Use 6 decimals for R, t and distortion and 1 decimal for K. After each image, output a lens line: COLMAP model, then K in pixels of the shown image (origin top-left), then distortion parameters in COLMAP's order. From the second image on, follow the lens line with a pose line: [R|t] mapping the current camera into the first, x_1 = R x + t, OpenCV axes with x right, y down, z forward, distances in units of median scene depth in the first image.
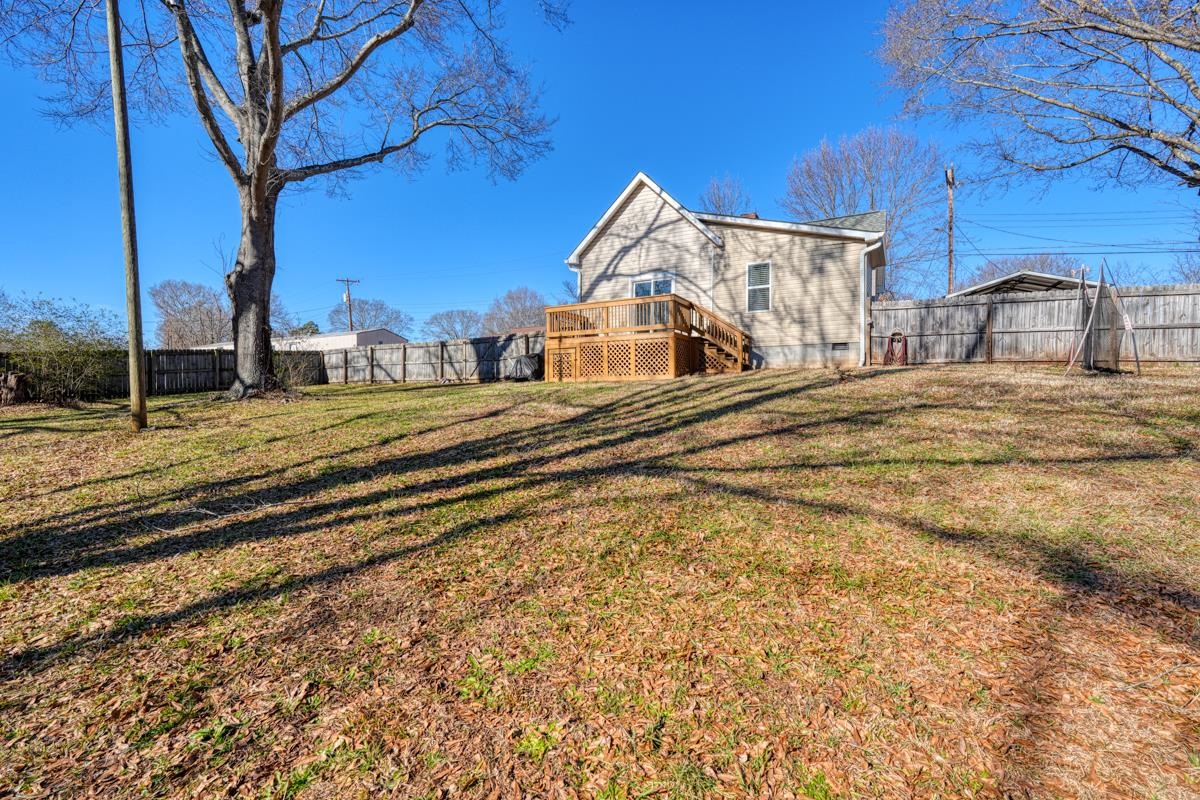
lens RADIAL K [[522.6, 0, 599.9], [0, 522.6, 393.0], [0, 0, 1]] dist [0.001746, 0.000045]
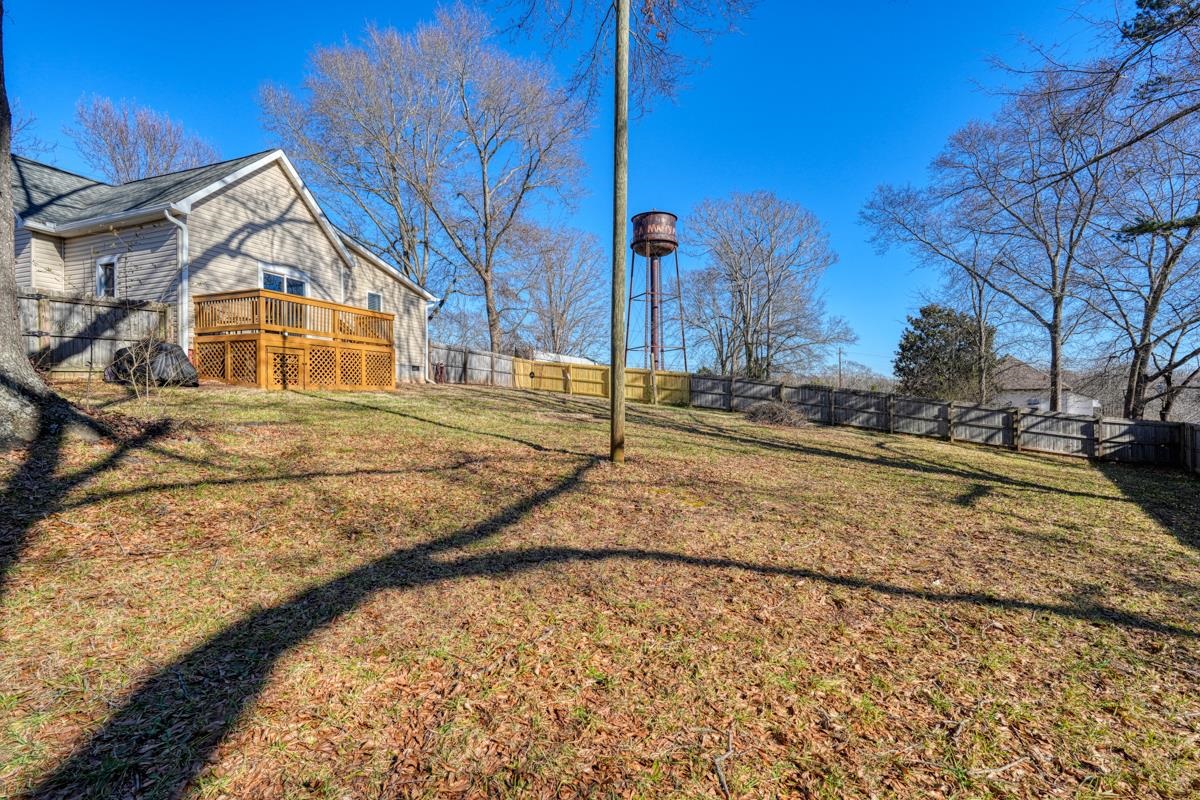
lens RADIAL K [[522.6, 0, 599.9], [0, 522.6, 393.0], [0, 0, 1]] dist [0.001746, 0.000045]
pose [[-0.157303, 0.005095, 0.987537, -0.925190], [-0.005123, 0.999969, -0.005975, -0.013530], [-0.987537, -0.005999, -0.157272, 0.648759]]
